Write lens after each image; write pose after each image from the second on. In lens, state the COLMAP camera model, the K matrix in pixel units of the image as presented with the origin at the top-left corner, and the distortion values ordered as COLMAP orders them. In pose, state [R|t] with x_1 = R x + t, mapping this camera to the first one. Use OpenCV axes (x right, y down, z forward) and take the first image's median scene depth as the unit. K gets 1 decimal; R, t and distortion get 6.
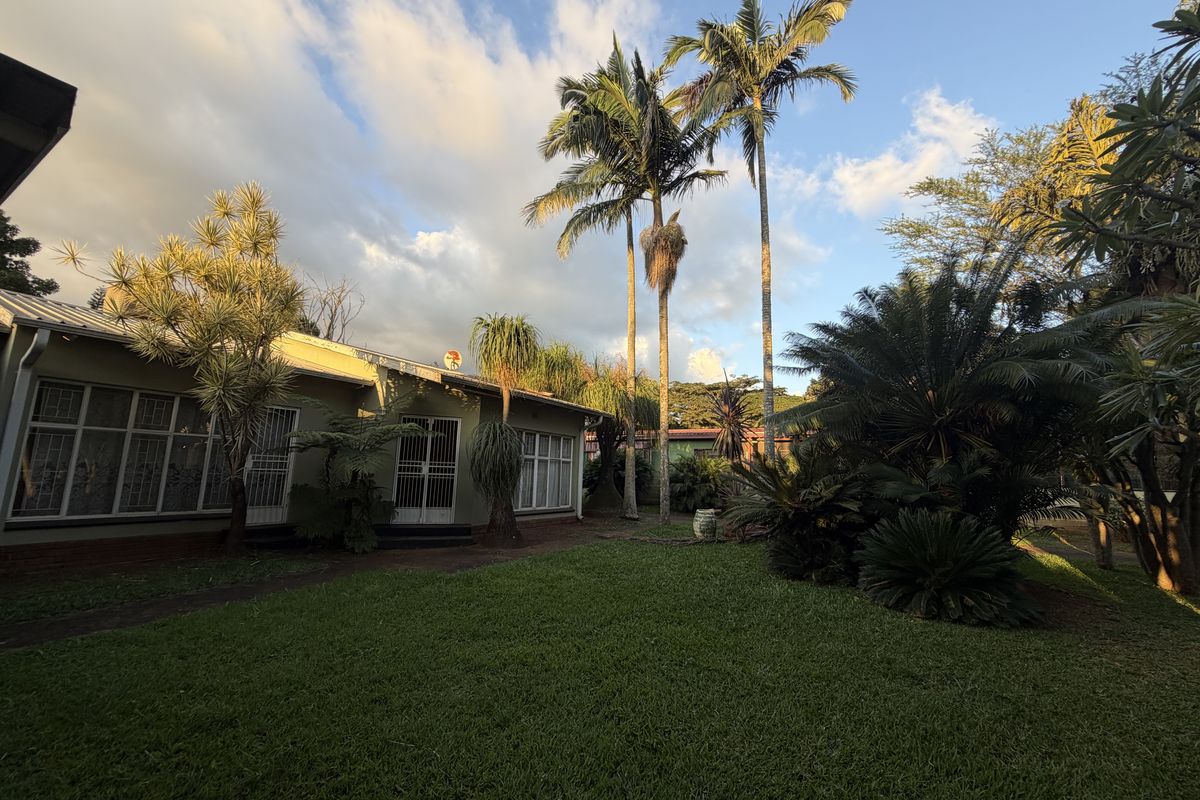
lens RADIAL K [[480.6, 0, 599.5], [0, 480.6, 401.5], [0, 0, 1]] dist [-0.000352, 0.000145]
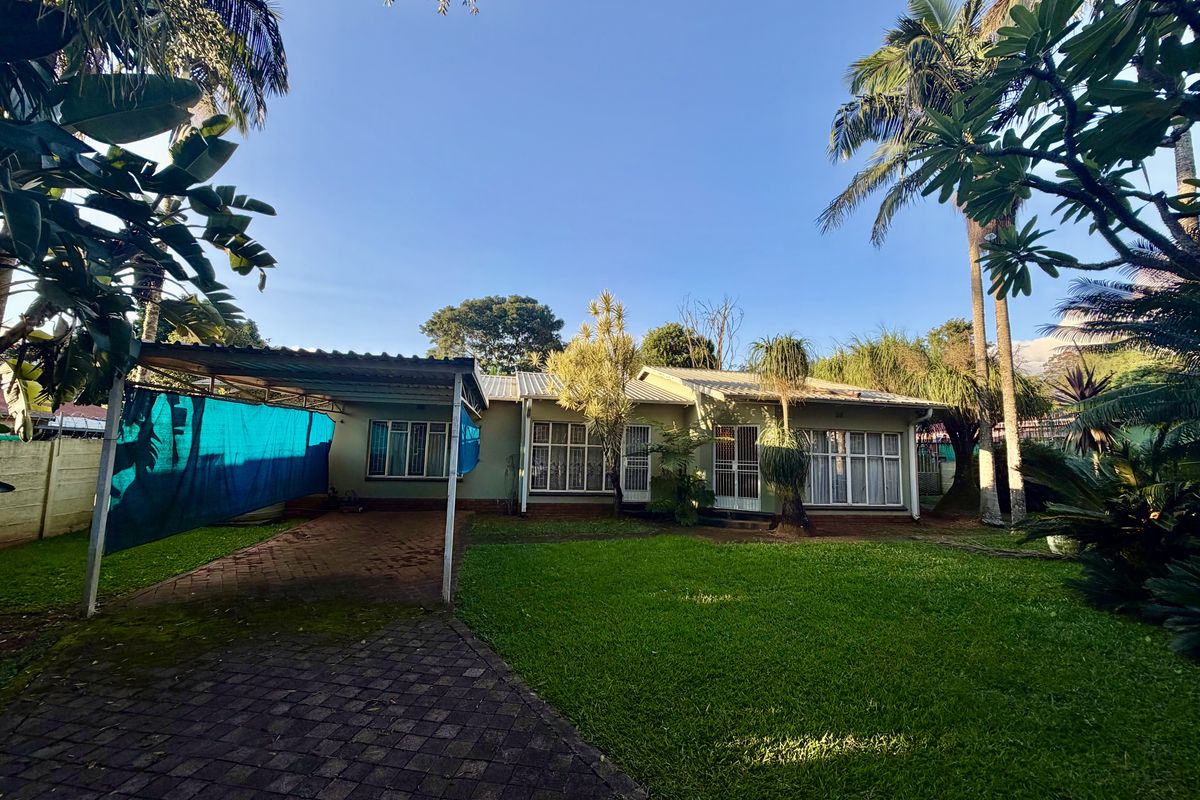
lens RADIAL K [[480.6, 0, 601.3], [0, 480.6, 401.7], [0, 0, 1]] dist [-0.000352, 0.000145]
pose [[0.678690, -0.088943, -0.729019, 0.333926], [0.102403, 0.994403, -0.025988, -0.032313], [0.727251, -0.057016, 0.684000, -0.112496]]
